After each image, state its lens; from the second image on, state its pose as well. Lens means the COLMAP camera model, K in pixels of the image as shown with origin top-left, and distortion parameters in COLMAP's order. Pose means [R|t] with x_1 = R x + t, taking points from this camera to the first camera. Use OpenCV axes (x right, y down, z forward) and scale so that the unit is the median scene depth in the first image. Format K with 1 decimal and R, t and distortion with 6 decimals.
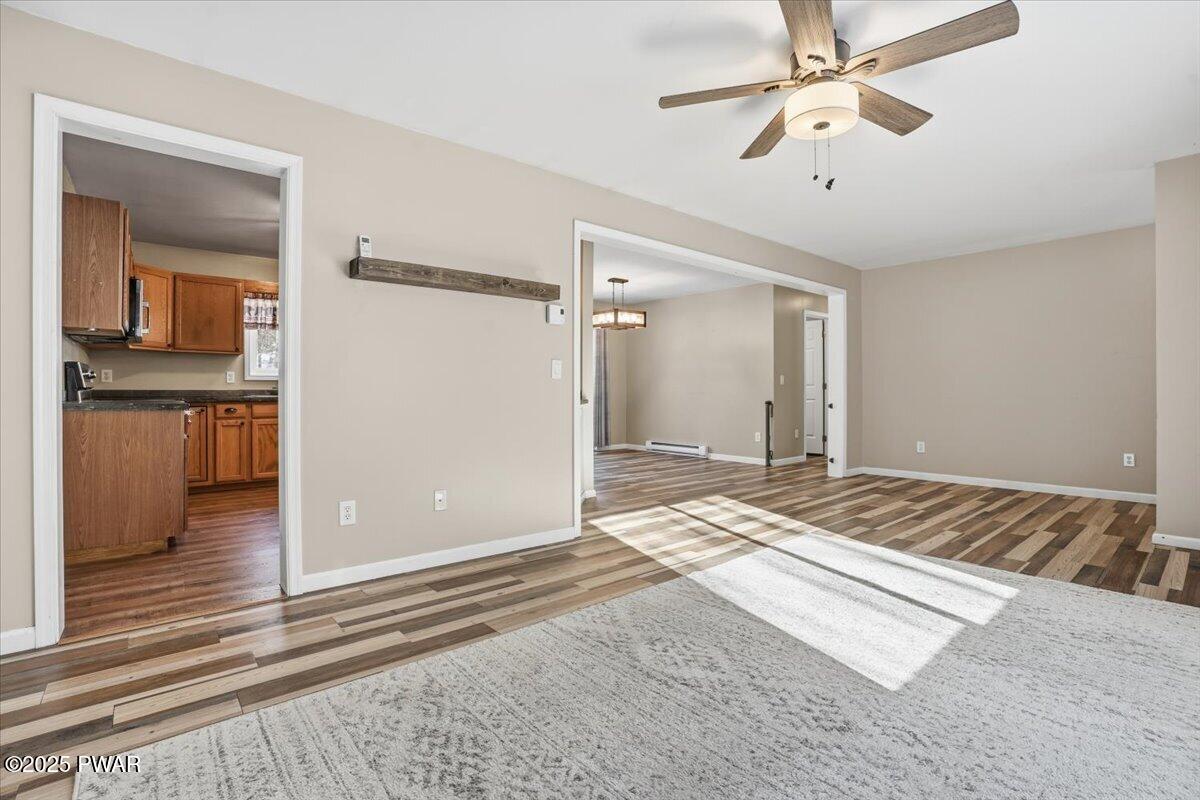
lens RADIAL K [[554.5, 0, 600.0], [0, 554.5, 400.0], [0, 0, 1]] dist [-0.076875, 0.027277]
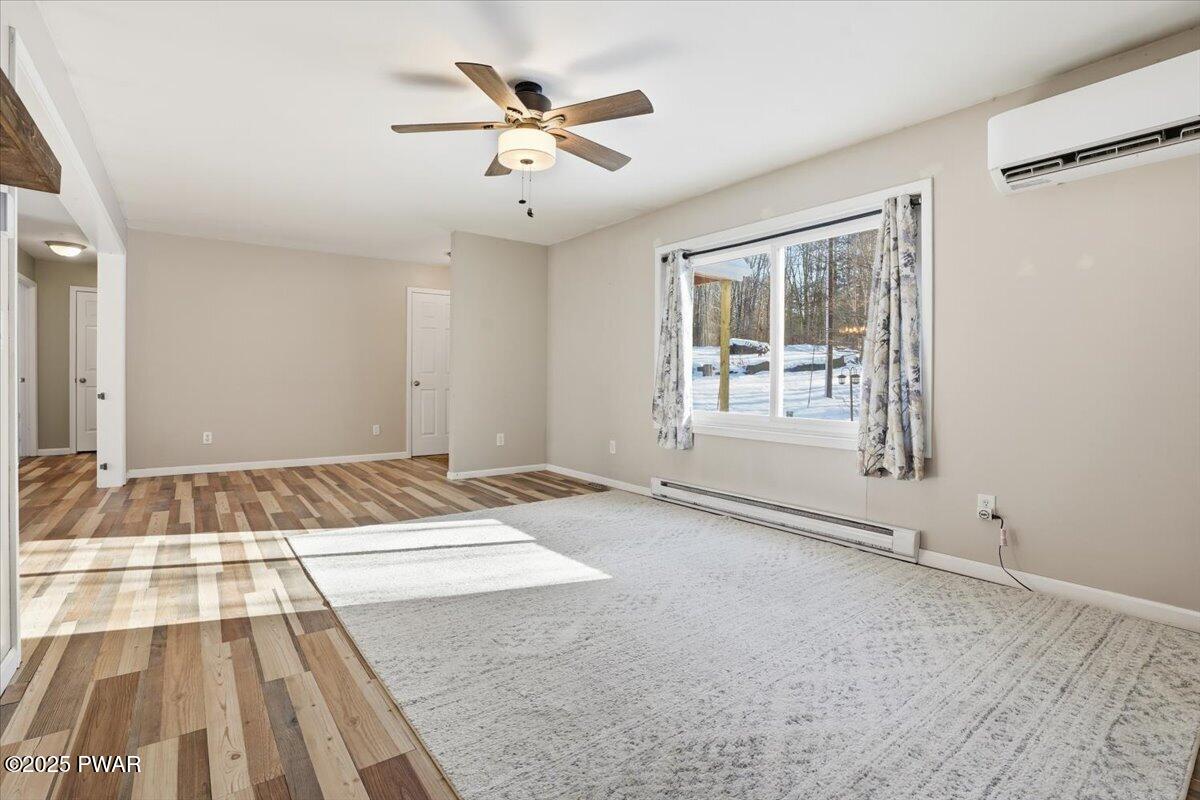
lens RADIAL K [[554.5, 0, 600.0], [0, 554.5, 400.0], [0, 0, 1]] dist [-0.076875, 0.027277]
pose [[0.070145, -0.032892, 0.996994, -0.629737], [0.004892, 0.999456, 0.032629, -0.009387], [-0.997525, 0.002589, 0.070268, 0.578980]]
